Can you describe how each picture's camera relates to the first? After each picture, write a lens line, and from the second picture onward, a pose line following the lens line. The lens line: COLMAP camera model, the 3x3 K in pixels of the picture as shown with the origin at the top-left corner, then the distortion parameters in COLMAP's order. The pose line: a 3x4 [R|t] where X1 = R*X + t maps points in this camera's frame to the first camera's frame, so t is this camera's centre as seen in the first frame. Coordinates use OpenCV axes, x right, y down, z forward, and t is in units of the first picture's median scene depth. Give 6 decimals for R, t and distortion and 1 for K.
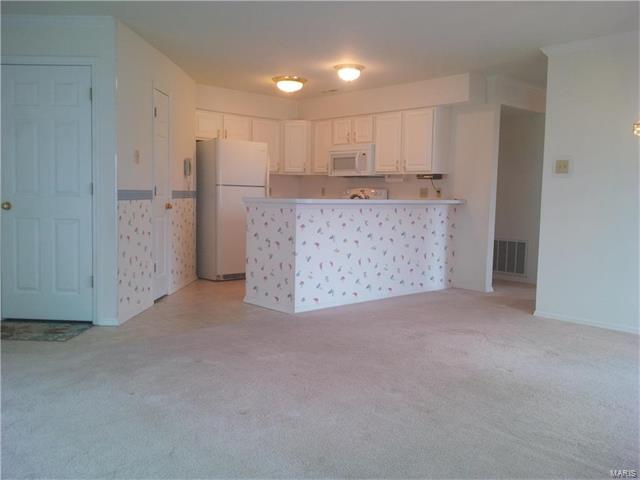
lens RADIAL K [[583.9, 0, 302.6], [0, 583.9, 241.5], [0, 0, 1]] dist [0.082872, -0.159557]
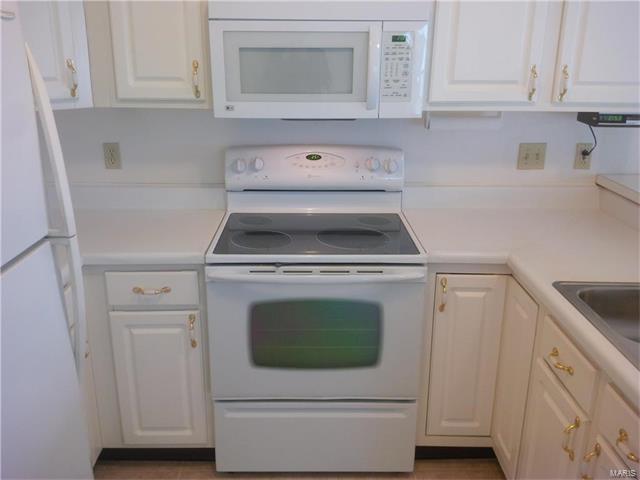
lens RADIAL K [[583.9, 0, 319.3], [0, 583.9, 242.0], [0, 0, 1]] dist [0.082872, -0.159557]
pose [[0.642065, -0.254919, 0.723028, -0.150156], [0.068491, 0.958402, 0.277083, -0.146599], [-0.763585, -0.128384, 0.632816, 0.902610]]
